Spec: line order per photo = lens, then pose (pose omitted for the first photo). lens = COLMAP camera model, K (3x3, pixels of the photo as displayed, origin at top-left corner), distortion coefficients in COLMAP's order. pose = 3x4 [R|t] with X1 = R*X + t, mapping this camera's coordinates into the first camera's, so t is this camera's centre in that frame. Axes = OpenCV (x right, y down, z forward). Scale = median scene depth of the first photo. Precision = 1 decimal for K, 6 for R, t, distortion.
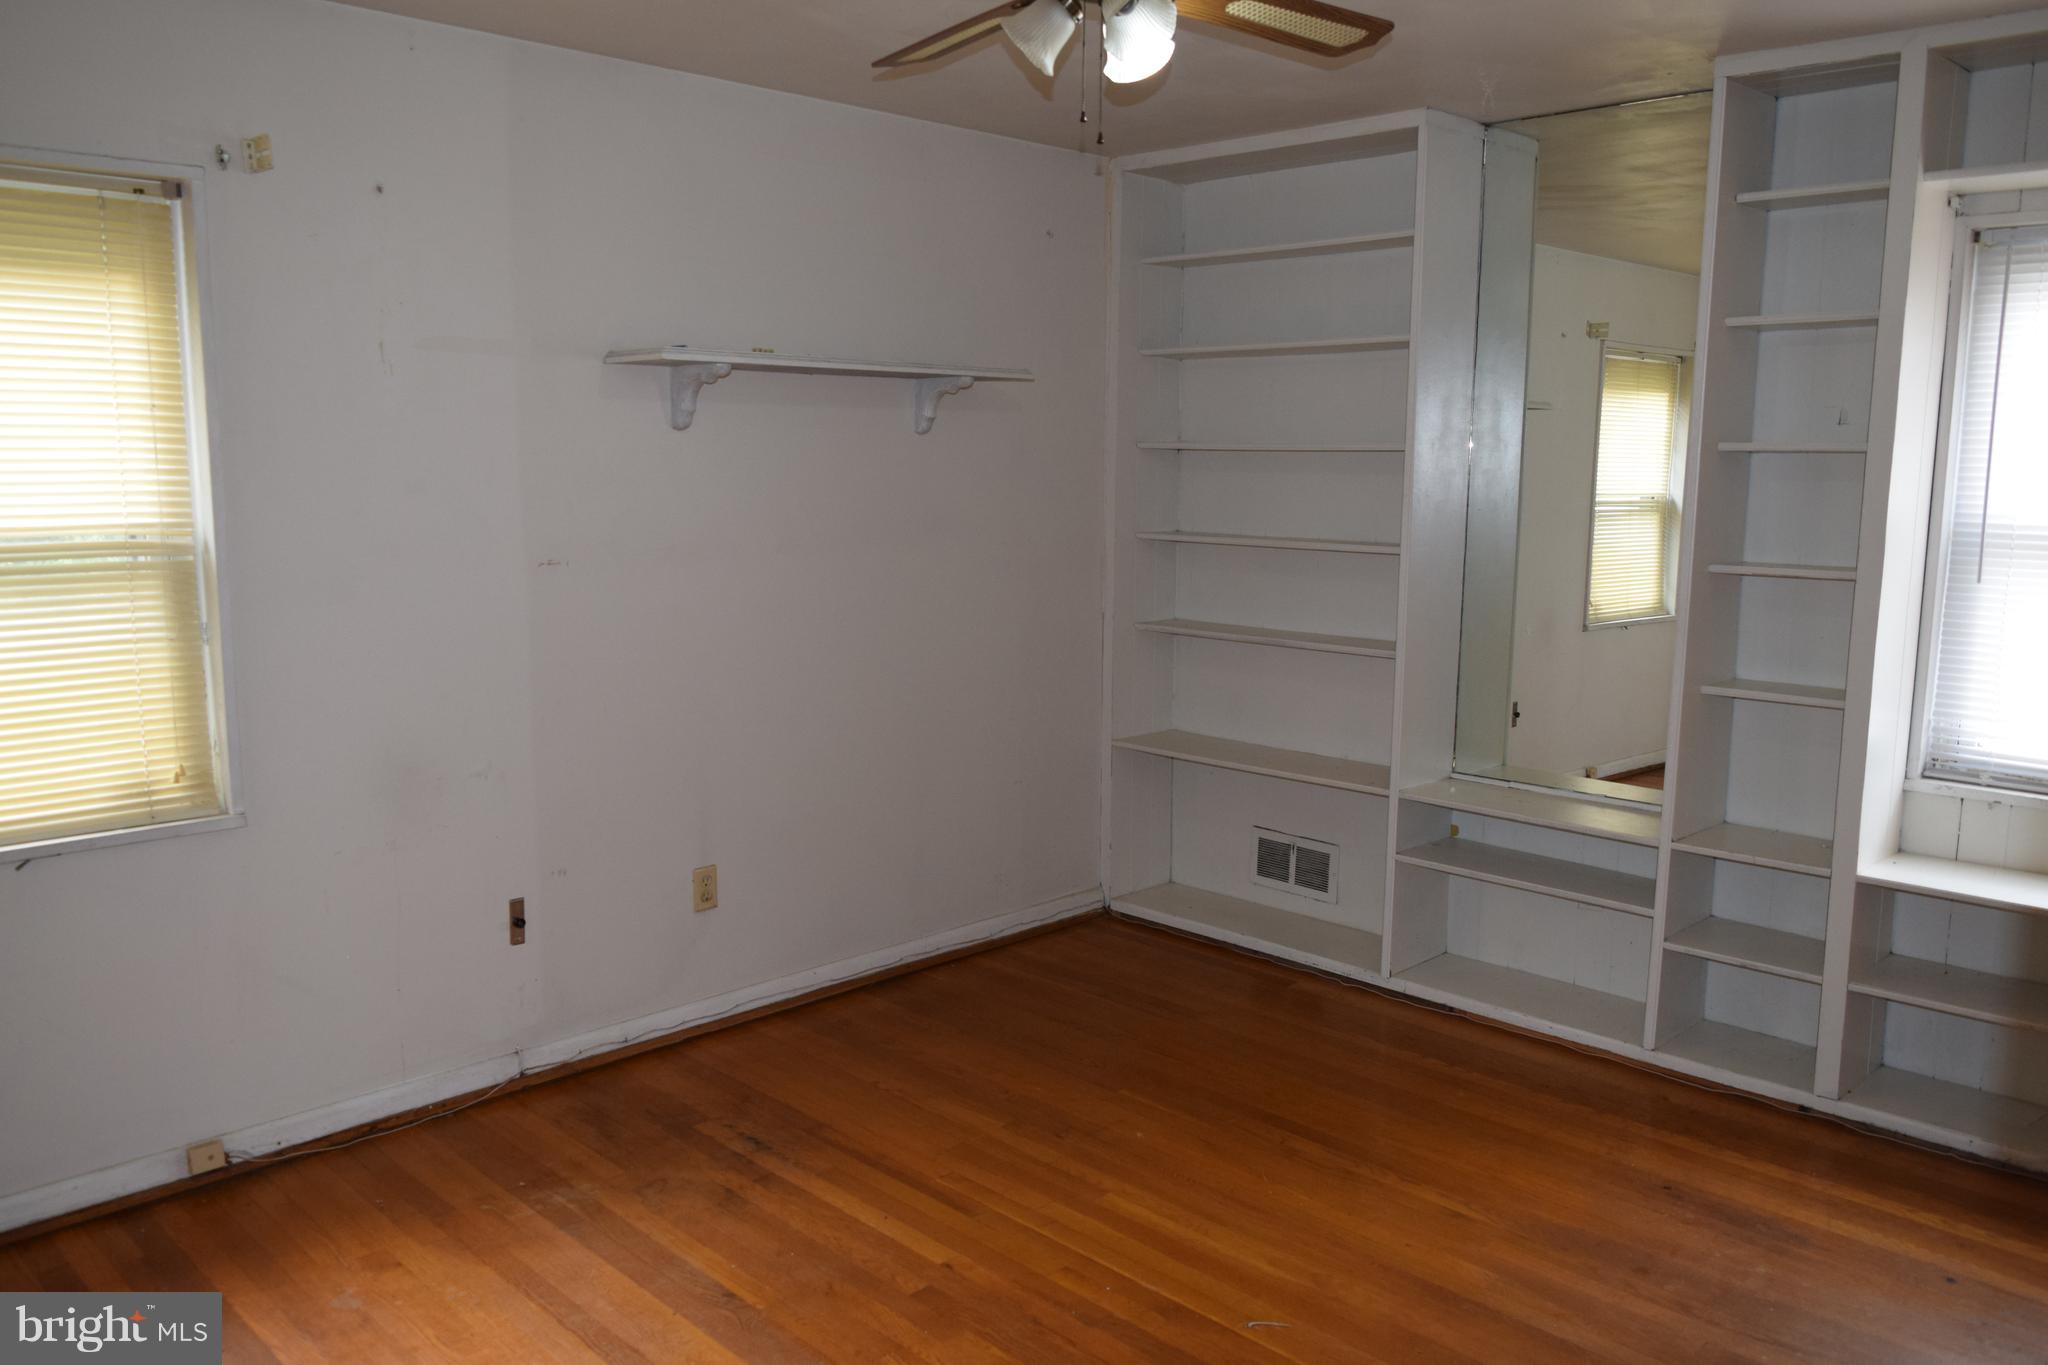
lens RADIAL K [[1582.8, 0, 1042.5], [0, 1582.8, 680.2], [0, 0, 1]] dist [-0.020588, 0.008524]
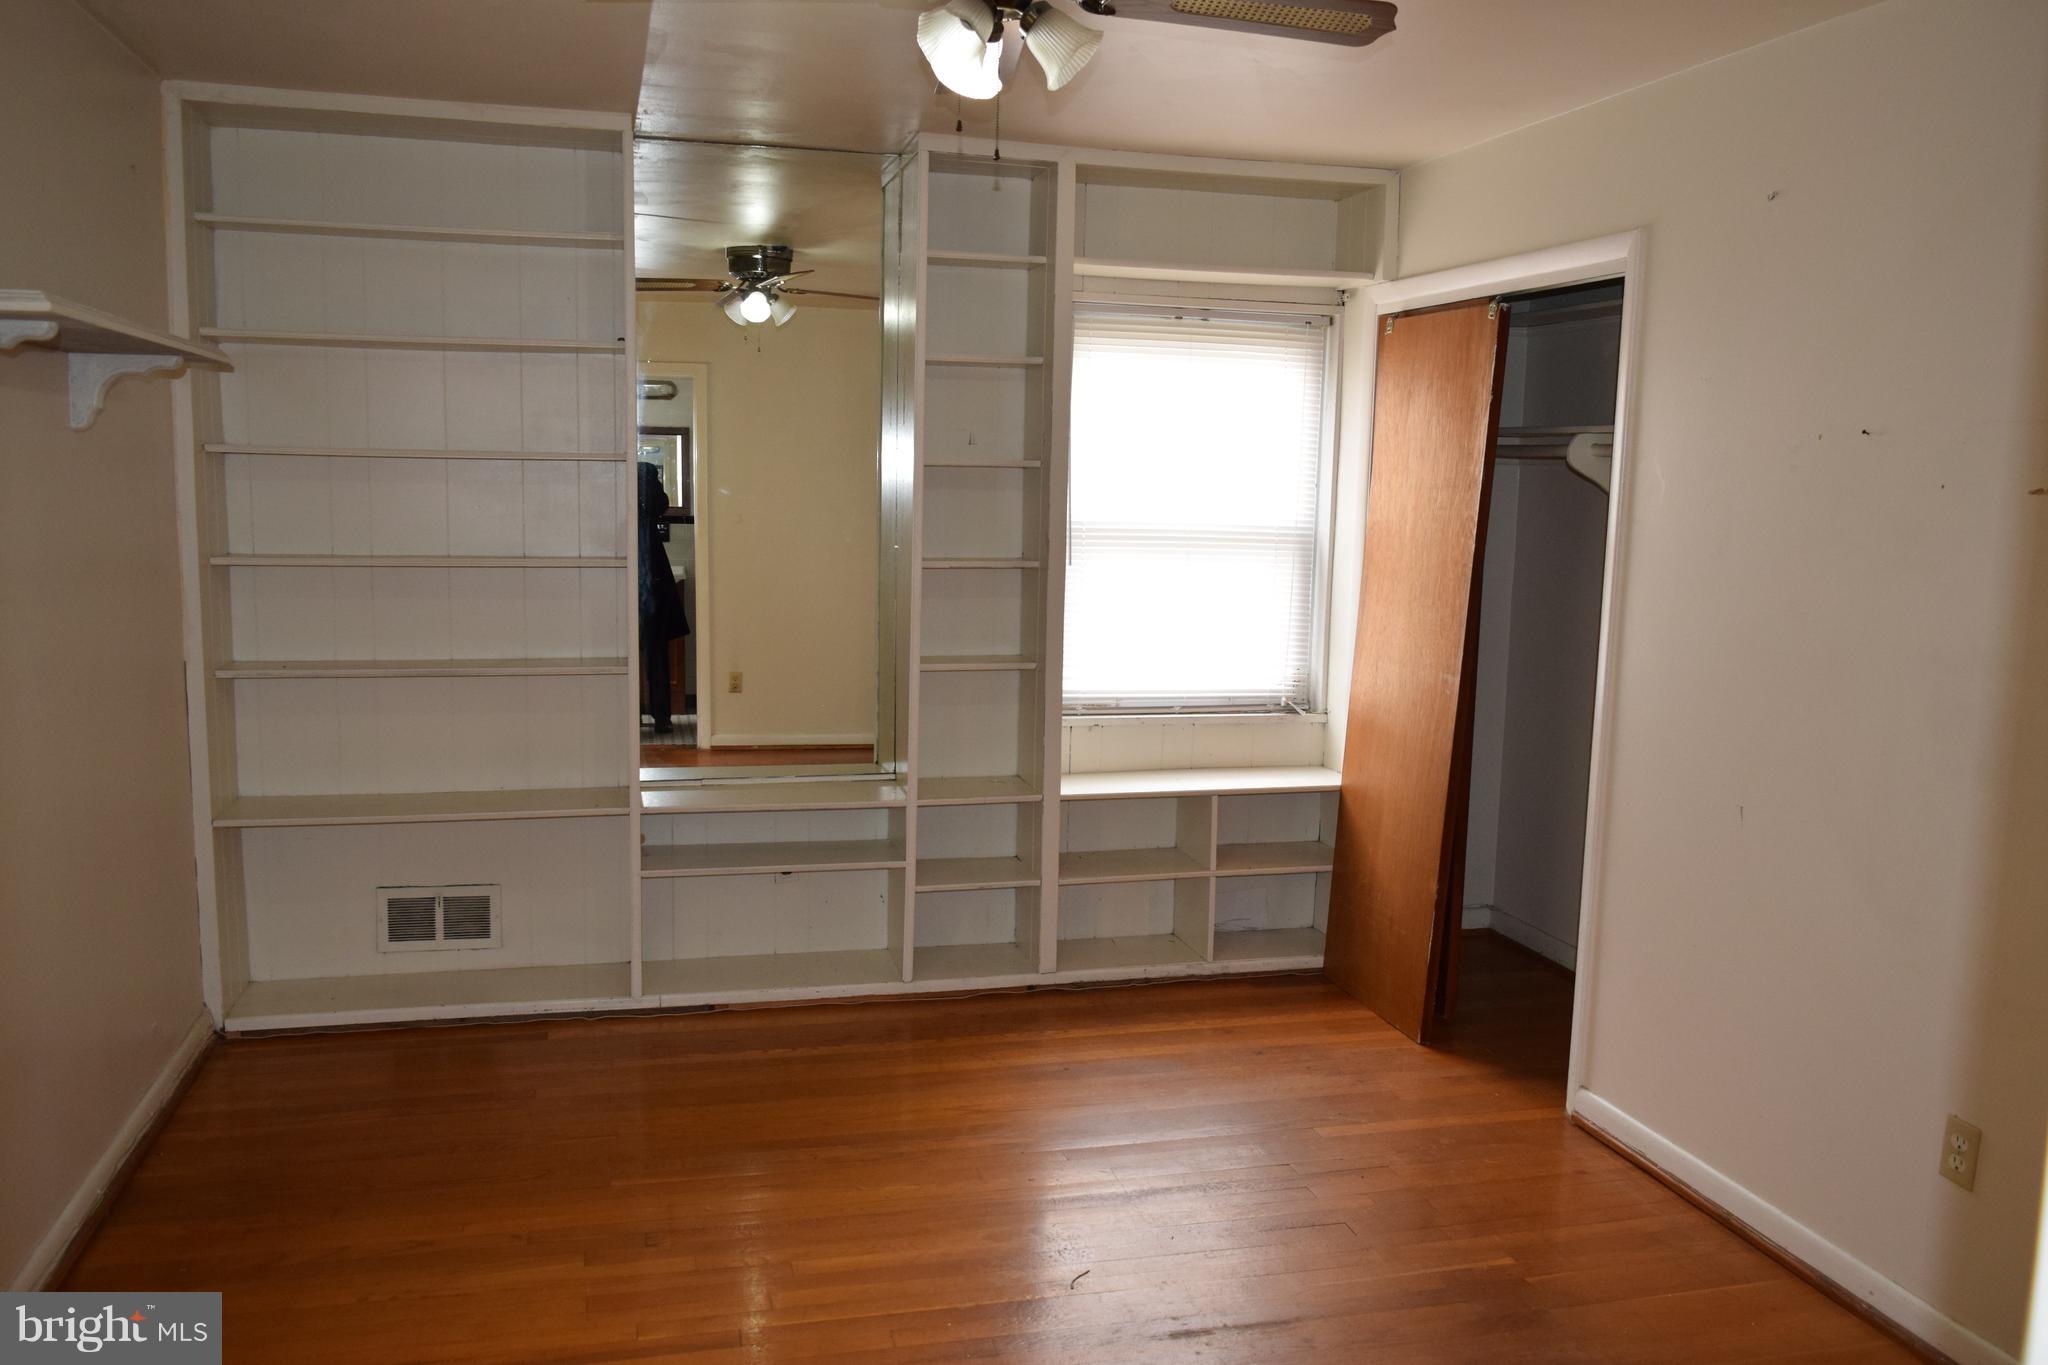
lens RADIAL K [[1582.8, 0, 1037.1], [0, 1582.8, 689.5], [0, 0, 1]] dist [-0.020588, 0.008524]
pose [[0.510540, -0.120584, 0.851357, -0.468354], [0.104188, 0.991498, 0.077955, -0.052940], [-0.853519, 0.048902, 0.518762, 0.266797]]
